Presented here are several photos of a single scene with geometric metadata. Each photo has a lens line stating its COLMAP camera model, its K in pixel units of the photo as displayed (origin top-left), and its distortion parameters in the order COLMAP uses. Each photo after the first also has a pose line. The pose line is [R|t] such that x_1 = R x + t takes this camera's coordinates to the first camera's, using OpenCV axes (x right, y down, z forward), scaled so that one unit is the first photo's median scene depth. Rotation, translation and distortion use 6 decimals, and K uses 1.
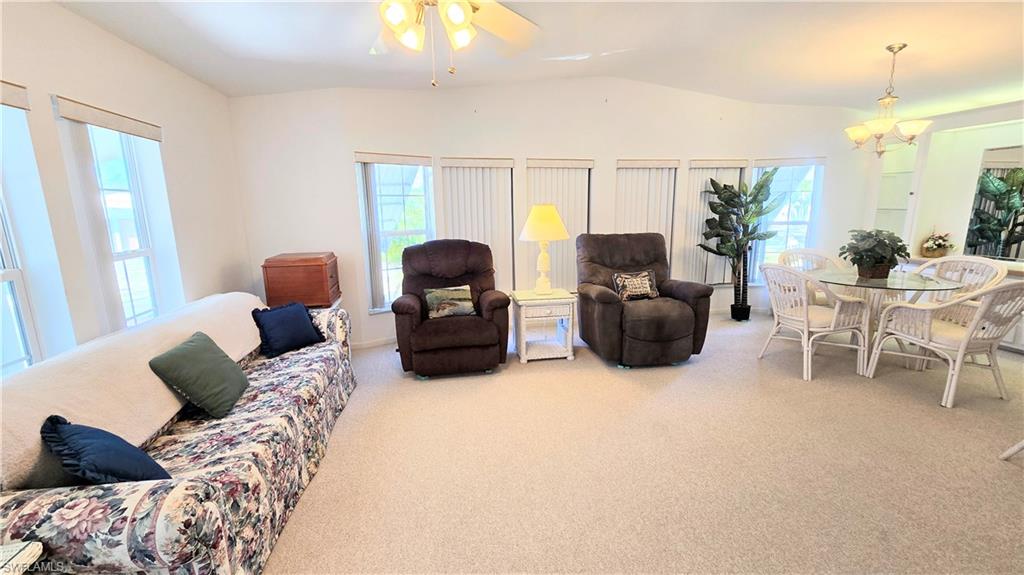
lens RADIAL K [[418.8, 0, 515.8], [0, 418.8, 285.9], [0, 0, 1]] dist [0.002516, -0.001172]
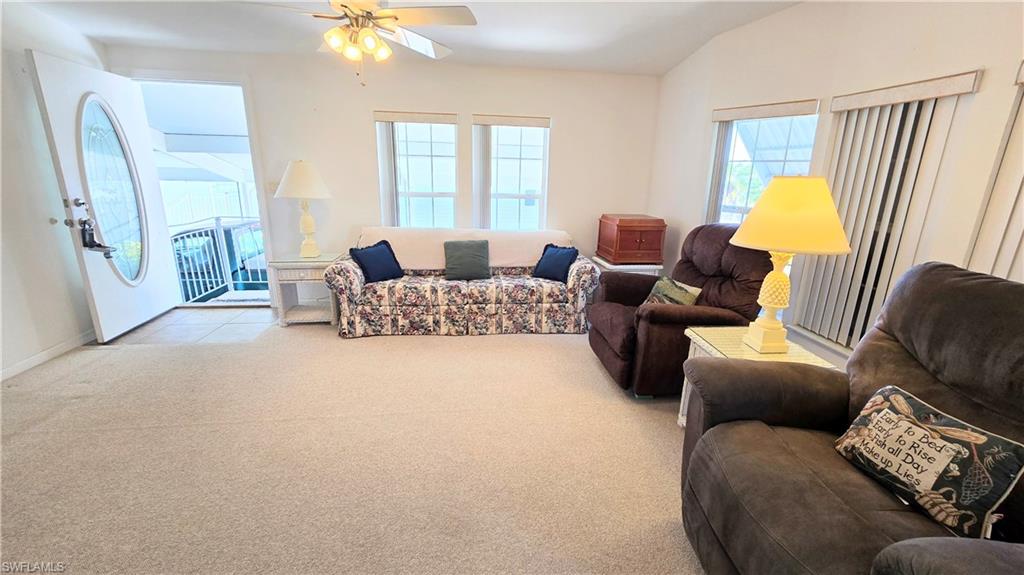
lens RADIAL K [[418.8, 0, 521.2], [0, 418.8, 288.1], [0, 0, 1]] dist [0.002516, -0.001172]
pose [[-0.063561, 0.278291, -0.958391, 0.623753], [-0.216007, 0.933732, 0.285456, -0.149820], [0.974321, 0.225164, 0.000764, 0.753087]]
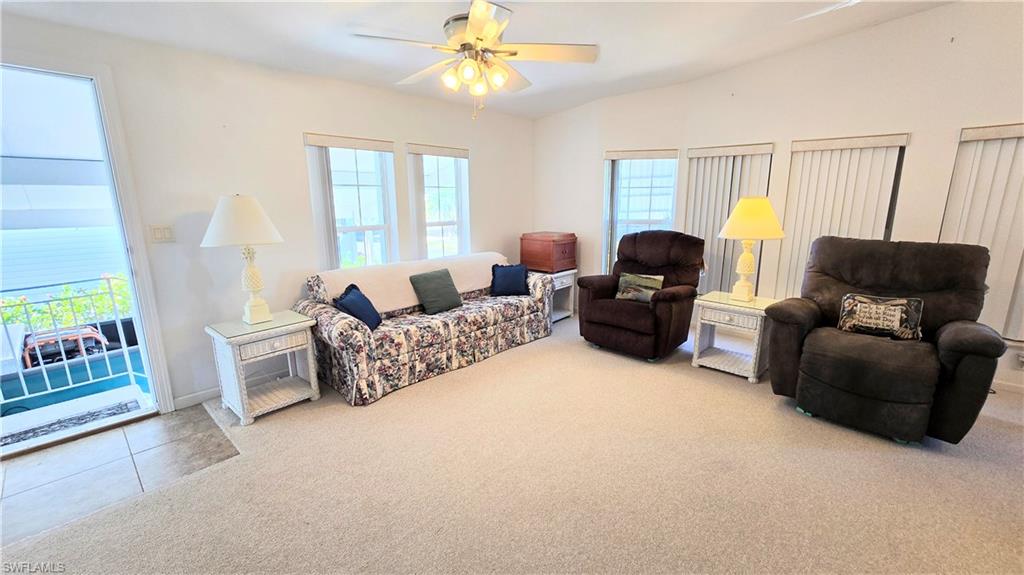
lens RADIAL K [[418.8, 0, 516.1], [0, 418.8, 285.4], [0, 0, 1]] dist [0.002516, -0.001172]
pose [[0.593572, 0.175304, -0.785456, 0.513046], [-0.157631, 0.982408, 0.100138, -0.027031], [0.789193, 0.064373, 0.610762, 0.103981]]
